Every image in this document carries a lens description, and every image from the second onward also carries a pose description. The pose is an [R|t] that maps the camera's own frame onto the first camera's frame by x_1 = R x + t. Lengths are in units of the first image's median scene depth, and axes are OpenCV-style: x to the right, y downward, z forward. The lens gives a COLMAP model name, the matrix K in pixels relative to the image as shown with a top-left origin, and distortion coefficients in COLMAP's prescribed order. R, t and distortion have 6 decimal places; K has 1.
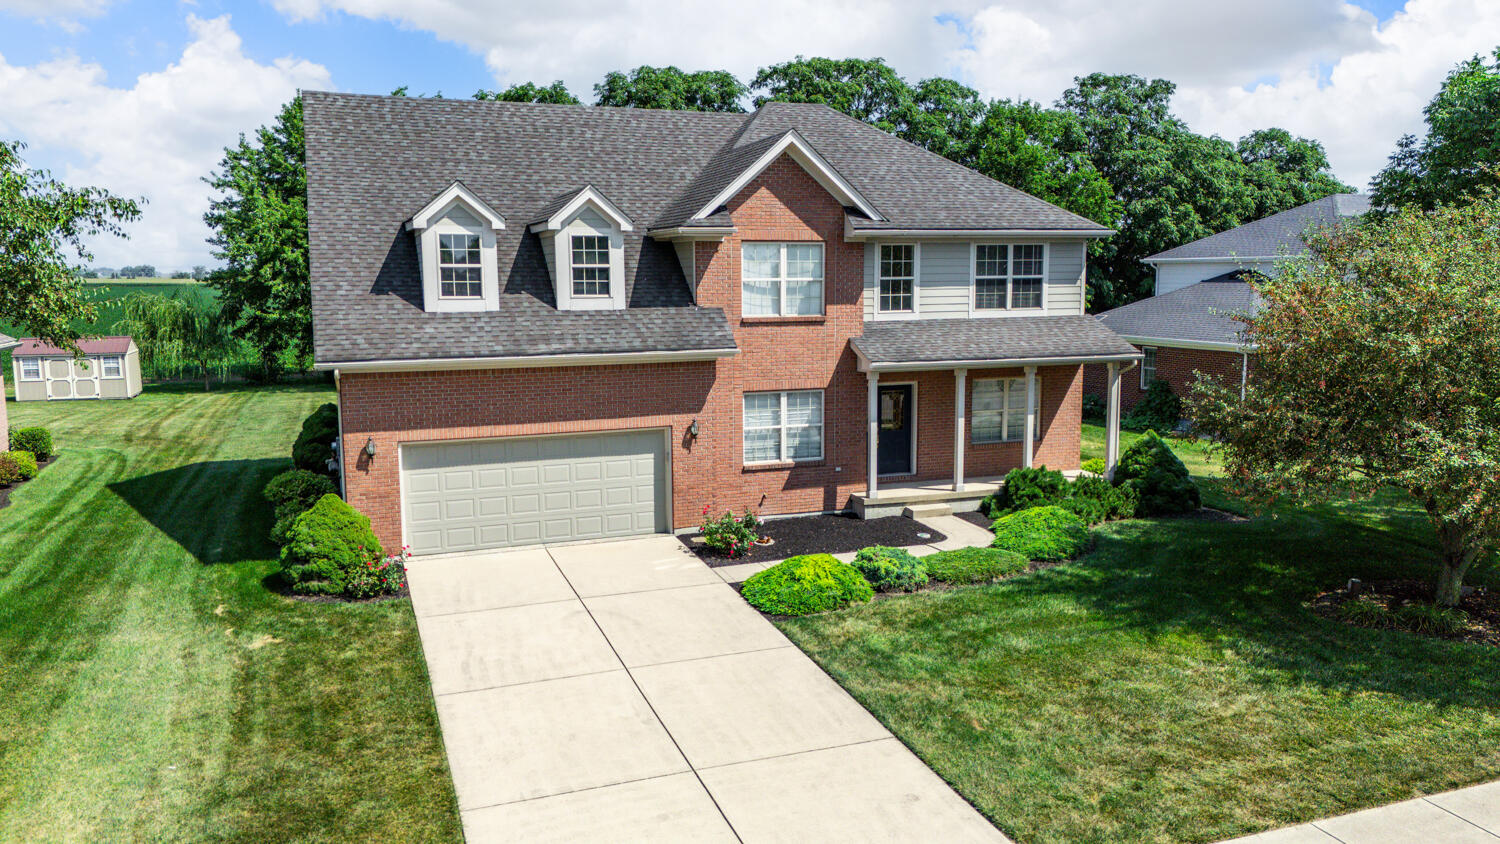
lens RADIAL K [[1118.0, 0, 752.7], [0, 1118.0, 430.7], [0, 0, 1]] dist [0.065779, -0.061148]
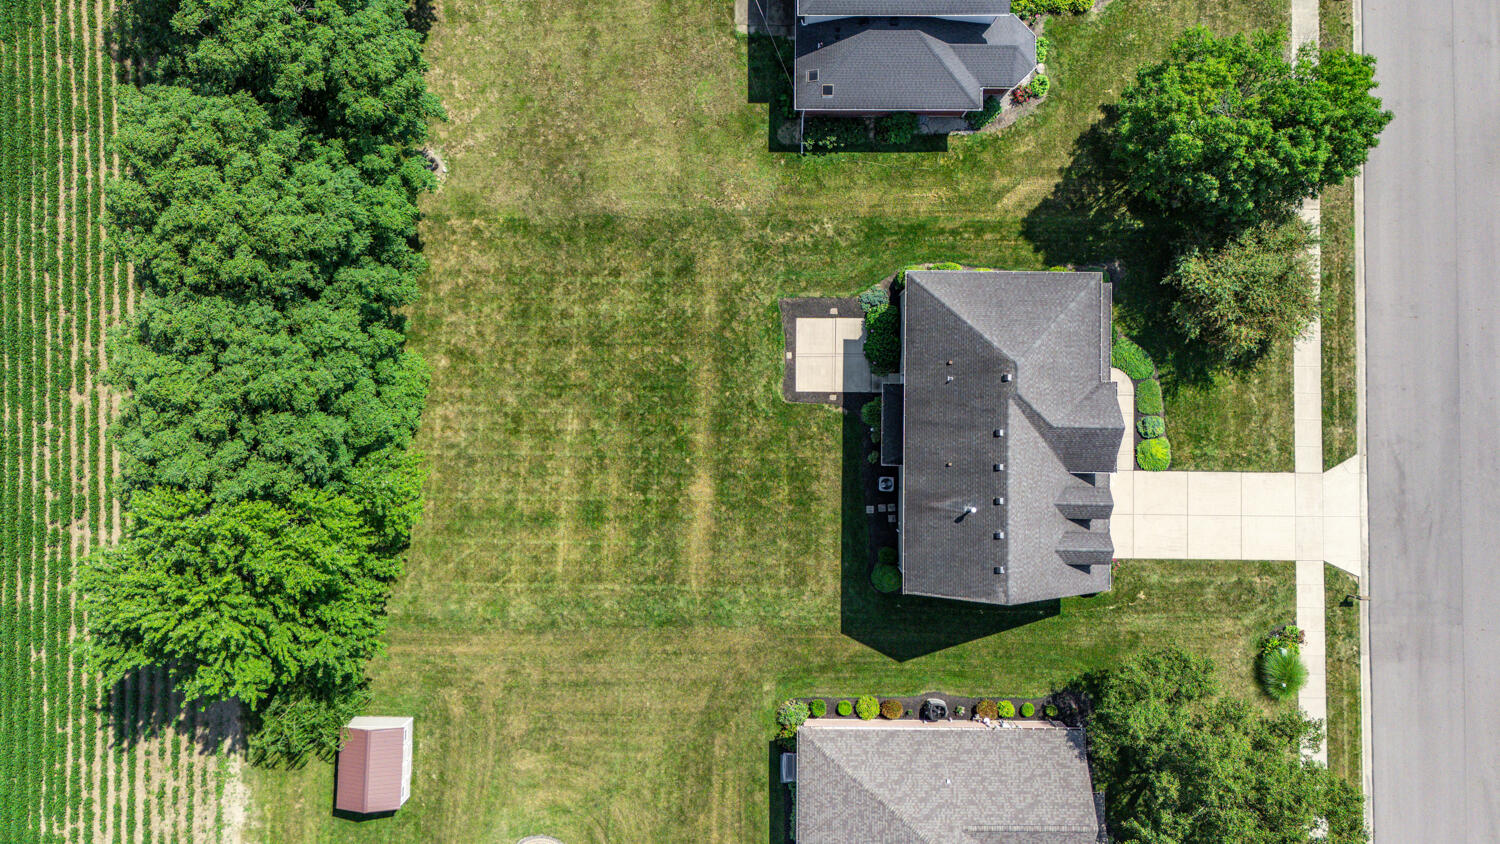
lens RADIAL K [[1147.1, 0, 754.6], [0, 1147.1, 386.6], [0, 0, 1]] dist [0.028294, 0.000142]
pose [[0.357839, -0.932954, 0.039349, -0.299041], [0.131832, 0.092192, 0.986976, -3.110994], [-0.924431, -0.347991, 0.155983, 1.438241]]
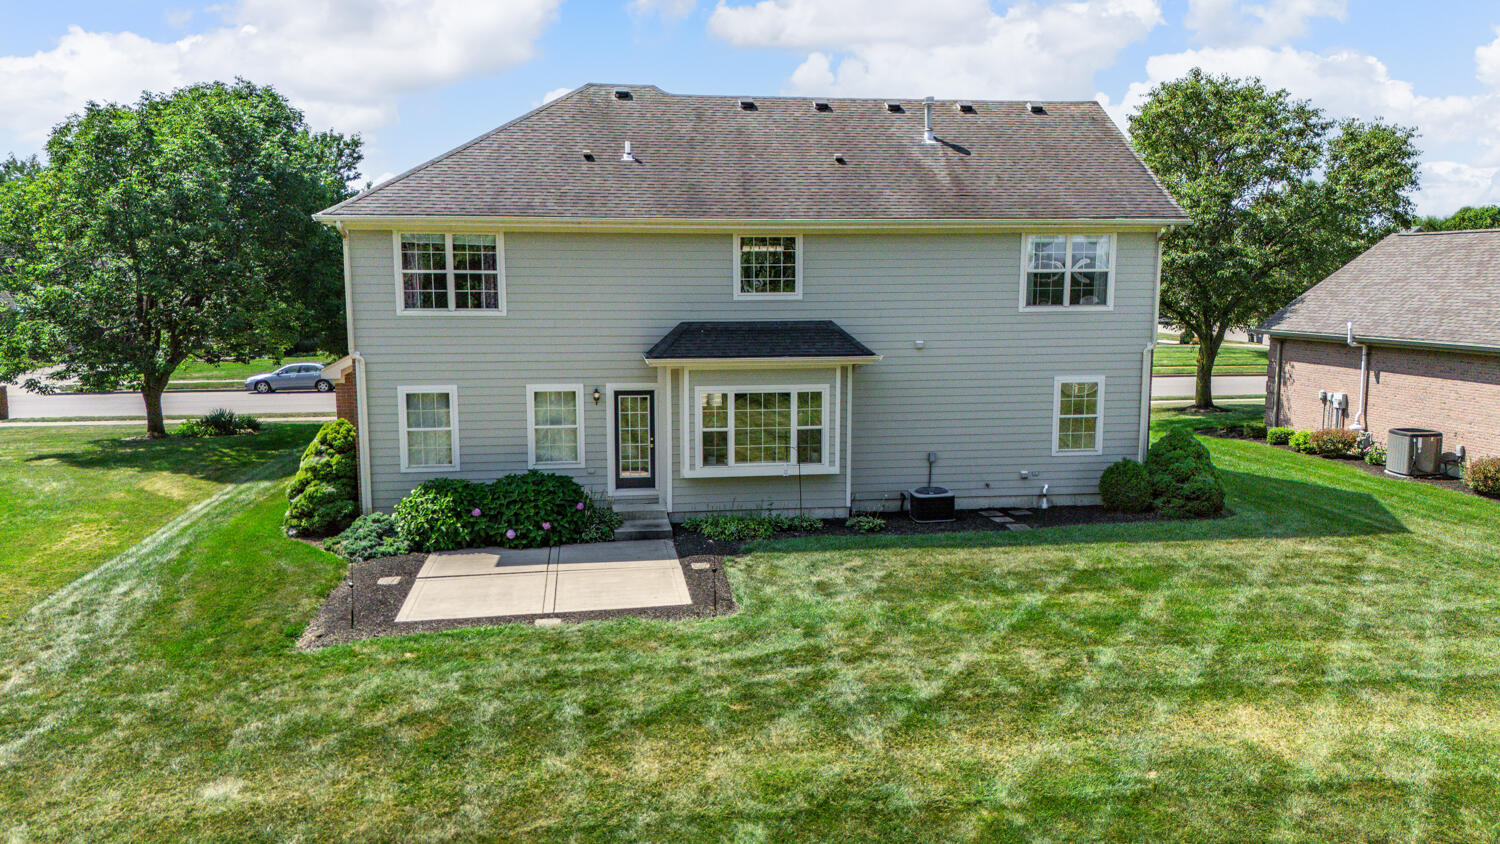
lens RADIAL K [[1147.1, 0, 754.6], [0, 1147.1, 386.6], [0, 0, 1]] dist [0.028294, 0.000142]
pose [[-0.978032, -0.010144, 0.208206, -0.356413], [0.037815, 0.973610, 0.225065, -0.340164], [-0.204994, 0.227994, -0.951838, 2.537479]]
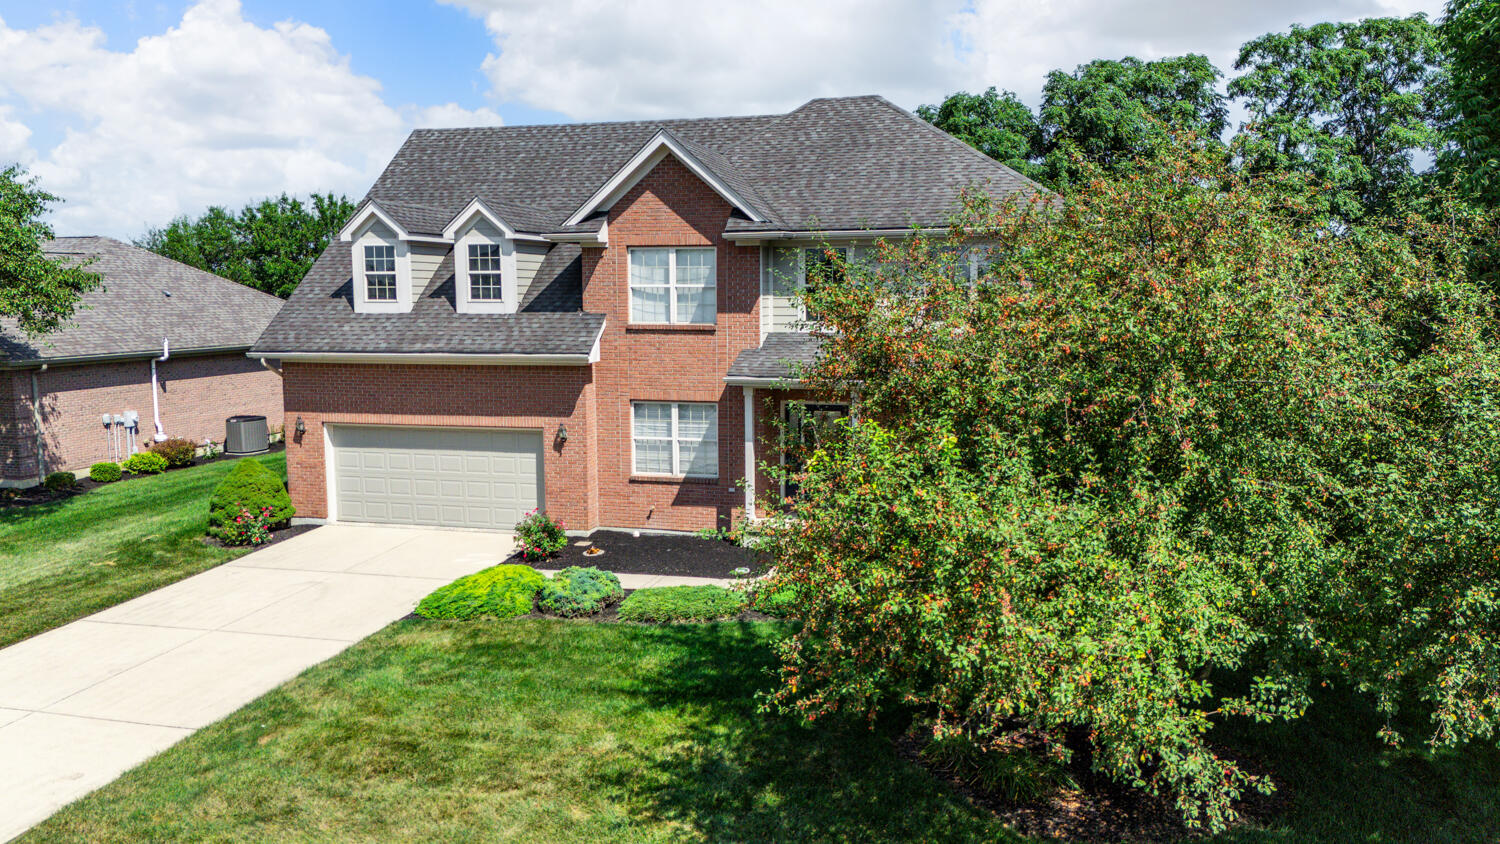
lens RADIAL K [[1118.0, 0, 752.7], [0, 1118.0, 430.7], [0, 0, 1]] dist [0.065779, -0.061148]
pose [[0.811298, 0.074480, -0.579869, 0.689228], [-0.081999, 0.996544, 0.013274, -0.031547], [0.578853, 0.036780, 0.814602, 0.278622]]
